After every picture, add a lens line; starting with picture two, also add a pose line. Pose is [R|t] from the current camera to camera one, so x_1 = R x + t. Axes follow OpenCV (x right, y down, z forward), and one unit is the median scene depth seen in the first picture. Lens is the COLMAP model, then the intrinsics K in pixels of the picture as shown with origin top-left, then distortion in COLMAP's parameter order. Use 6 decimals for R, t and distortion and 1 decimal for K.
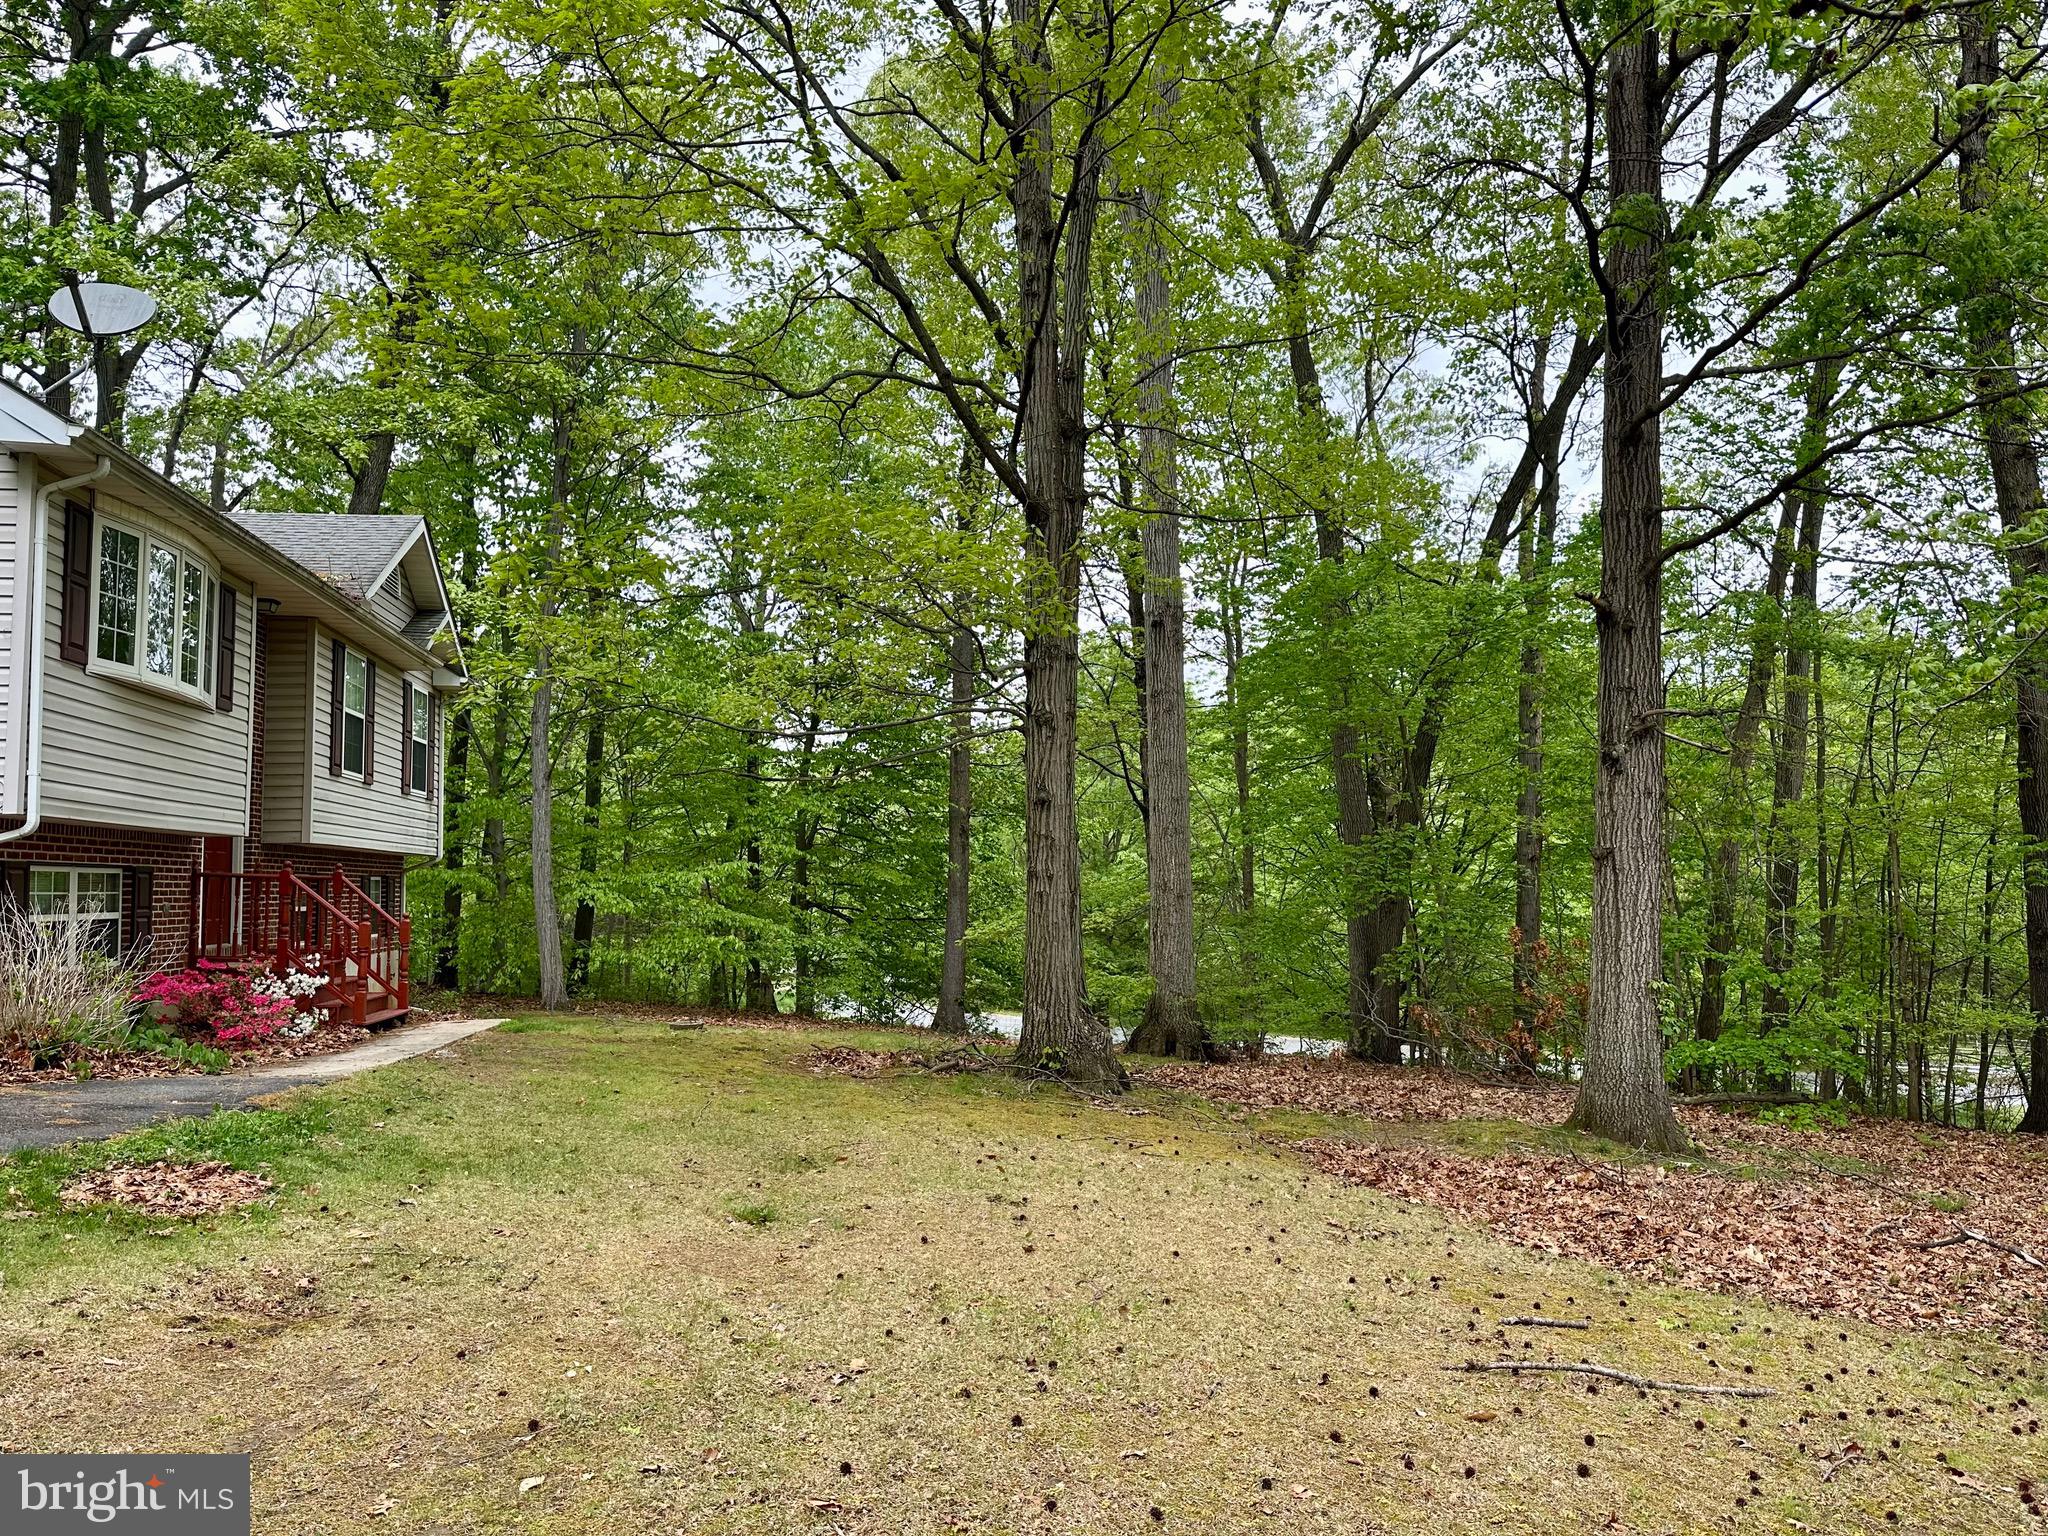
lens RADIAL K [[1432.4, 0, 1024.0], [0, 1432.4, 768.0], [0, 0, 1]] dist [0.114129, -0.163227]
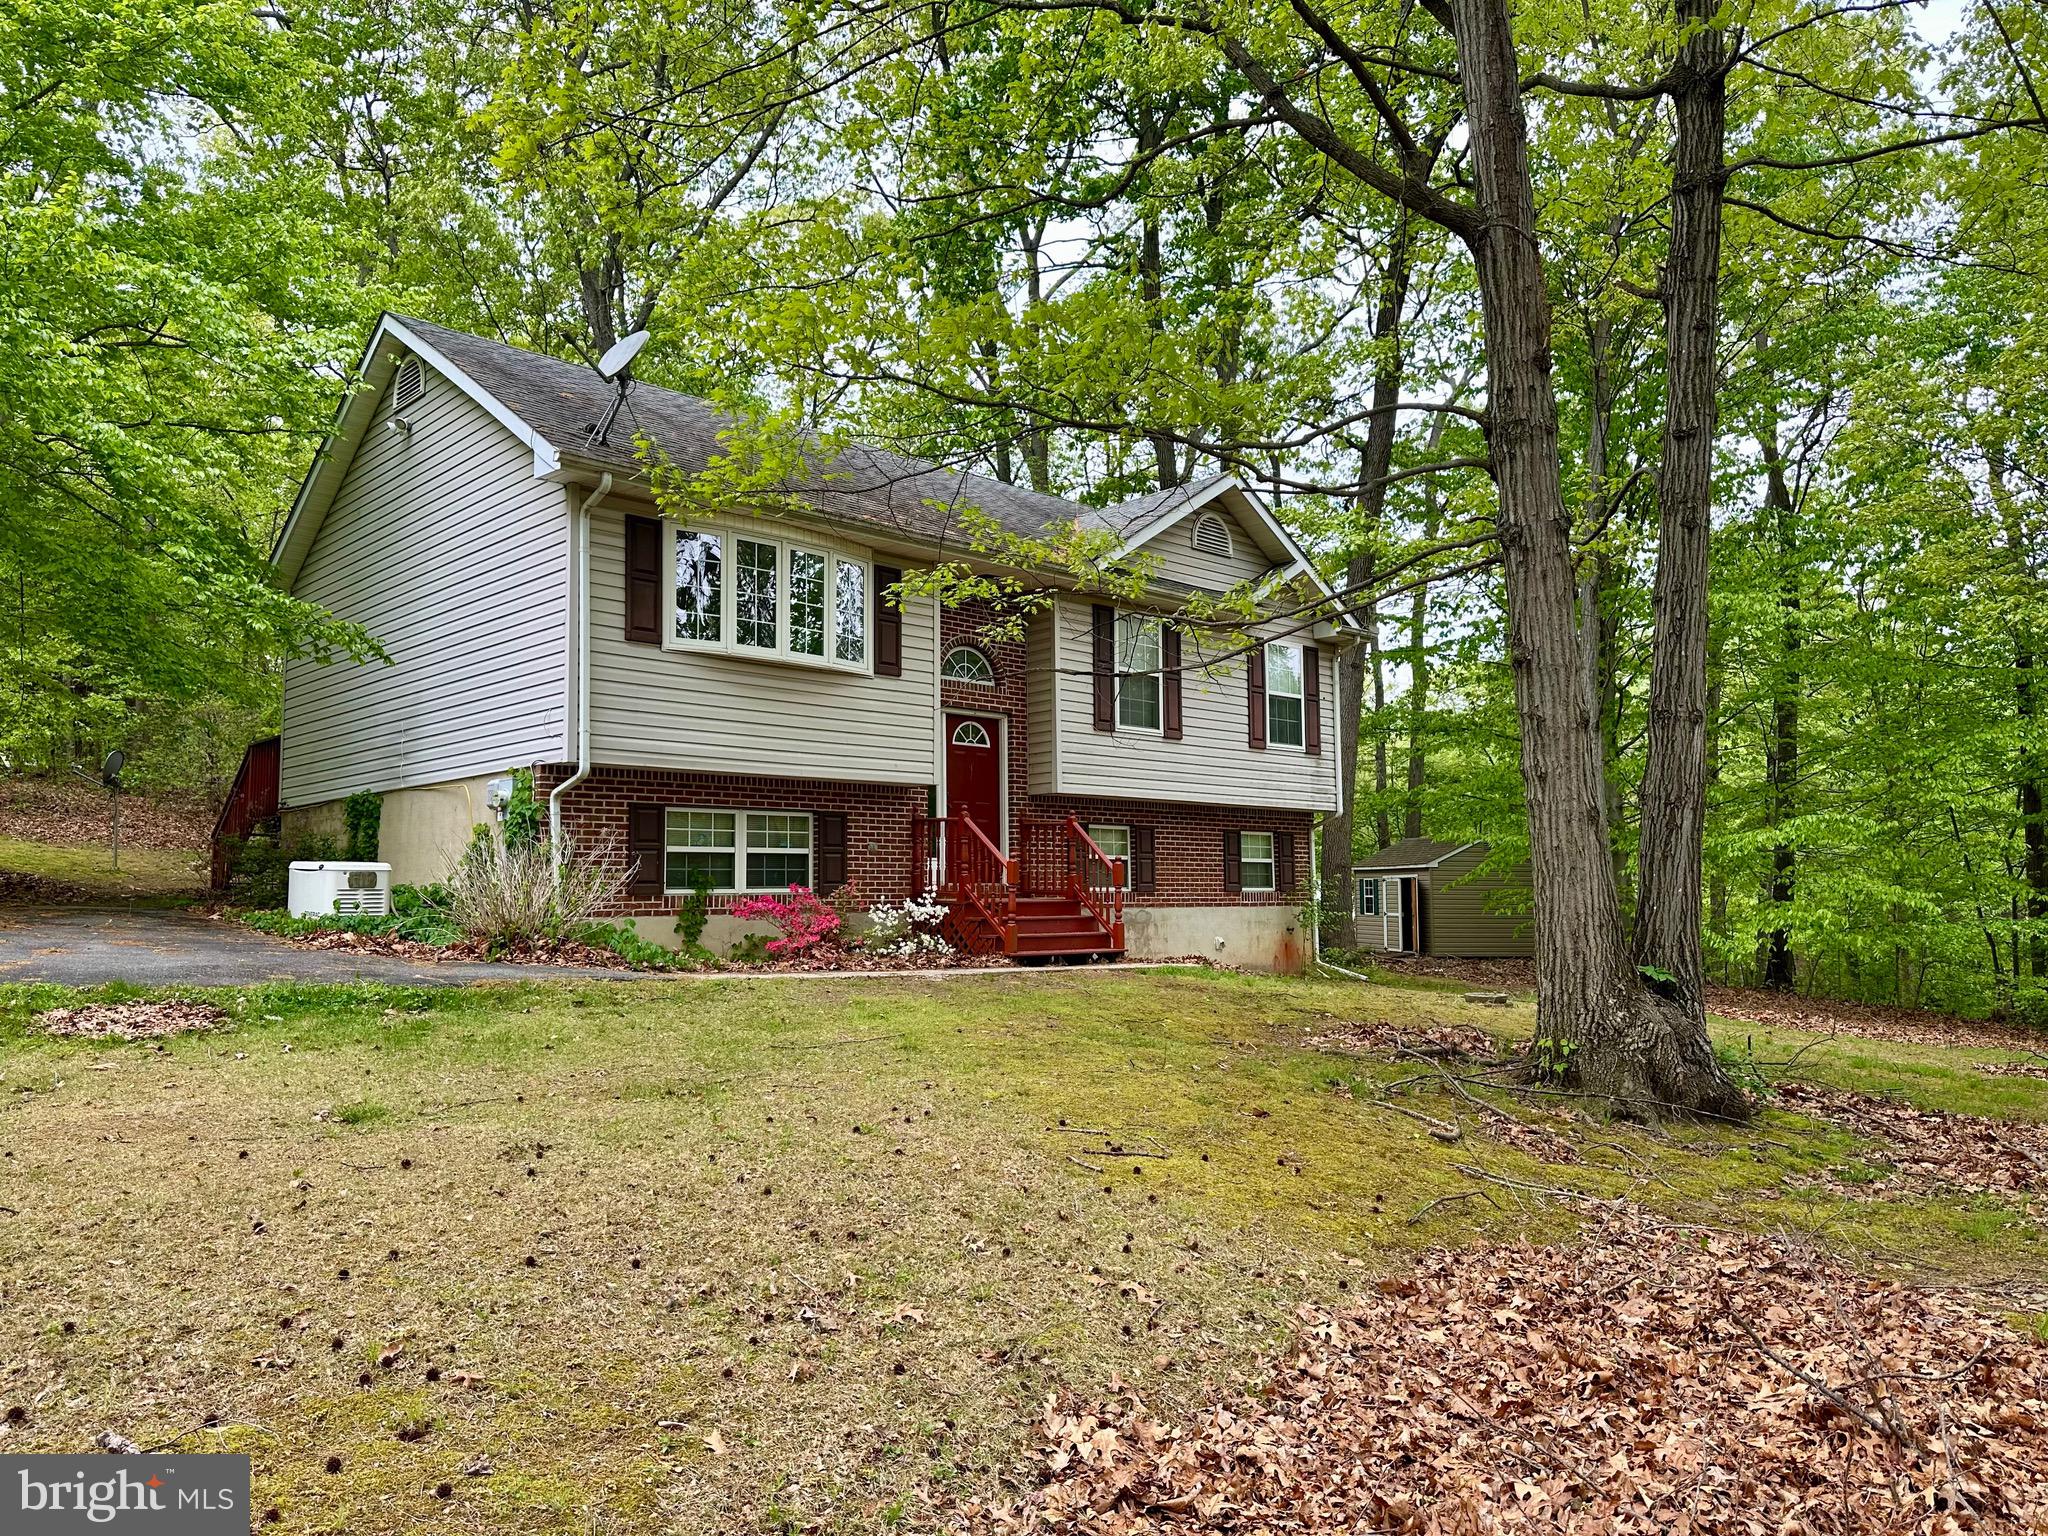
lens RADIAL K [[1432.4, 0, 1024.0], [0, 1432.4, 768.0], [0, 0, 1]] dist [0.114129, -0.163227]
pose [[0.566979, -0.067589, -0.820955, 0.342846], [0.068859, 0.997029, -0.034529, 0.063237], [0.820849, -0.036953, 0.569948, 0.347904]]
